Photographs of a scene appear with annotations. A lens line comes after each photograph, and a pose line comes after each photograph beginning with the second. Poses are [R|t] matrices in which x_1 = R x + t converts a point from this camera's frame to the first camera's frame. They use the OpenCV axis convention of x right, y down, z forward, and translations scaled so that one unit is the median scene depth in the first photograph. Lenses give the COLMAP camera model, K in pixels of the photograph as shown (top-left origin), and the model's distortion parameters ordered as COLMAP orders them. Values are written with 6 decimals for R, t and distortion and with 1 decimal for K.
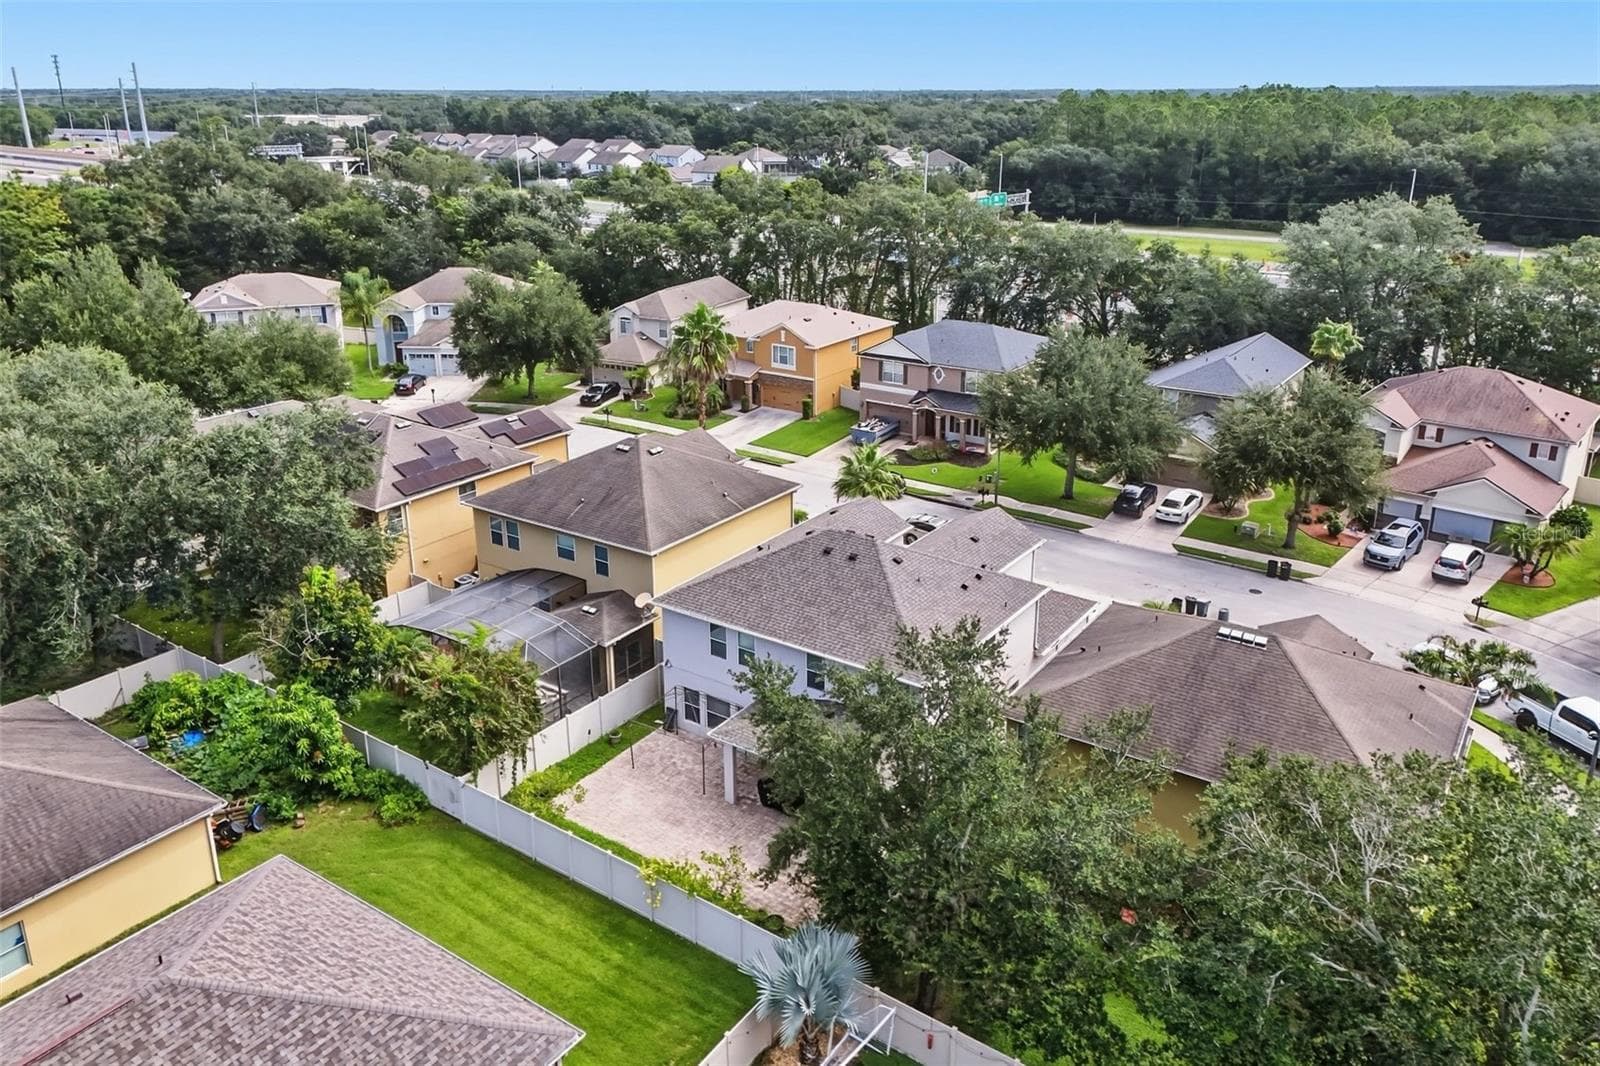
lens RADIAL K [[1184.4, 0, 799.3], [0, 1184.4, 475.0], [0, 0, 1]] dist [0.062475, -0.054339]
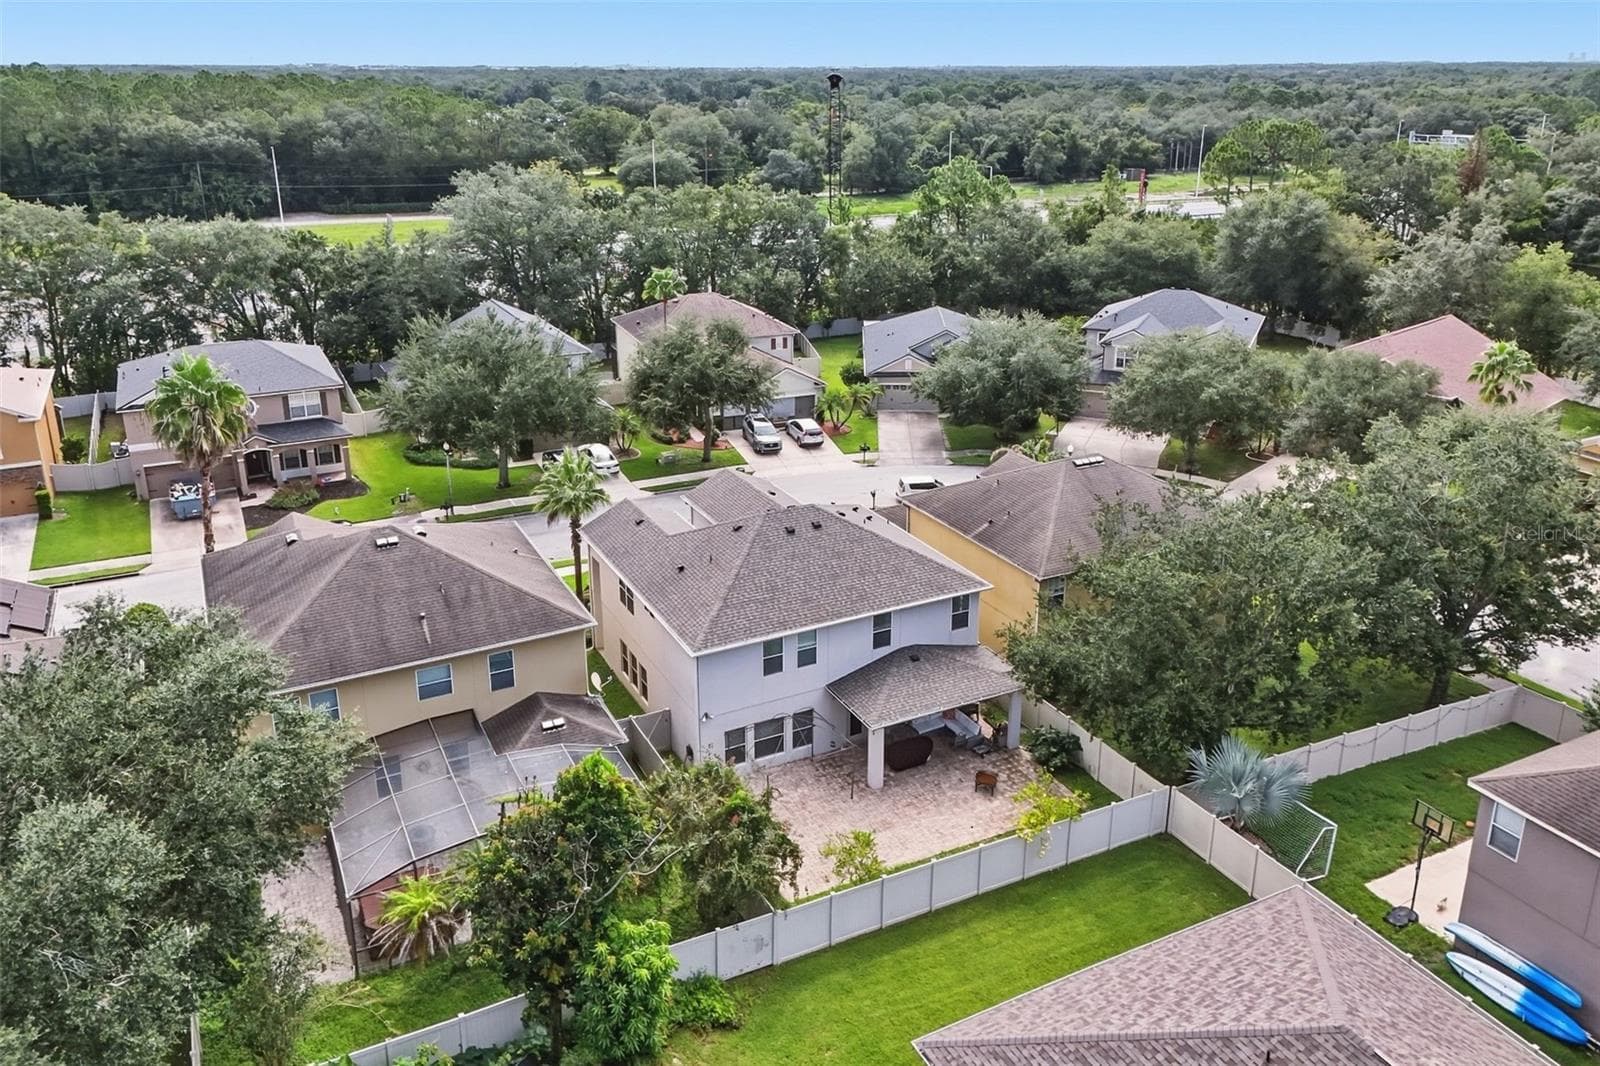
lens RADIAL K [[1211.9, 0, 800.9], [0, 1211.9, 441.4], [0, 0, 1]] dist [0.084133, -0.100909]
pose [[0.462754, -0.256517, 0.848562, -0.449440], [0.270563, 0.952415, 0.140362, -0.081300], [-0.844188, 0.164637, 0.510138, 0.254107]]
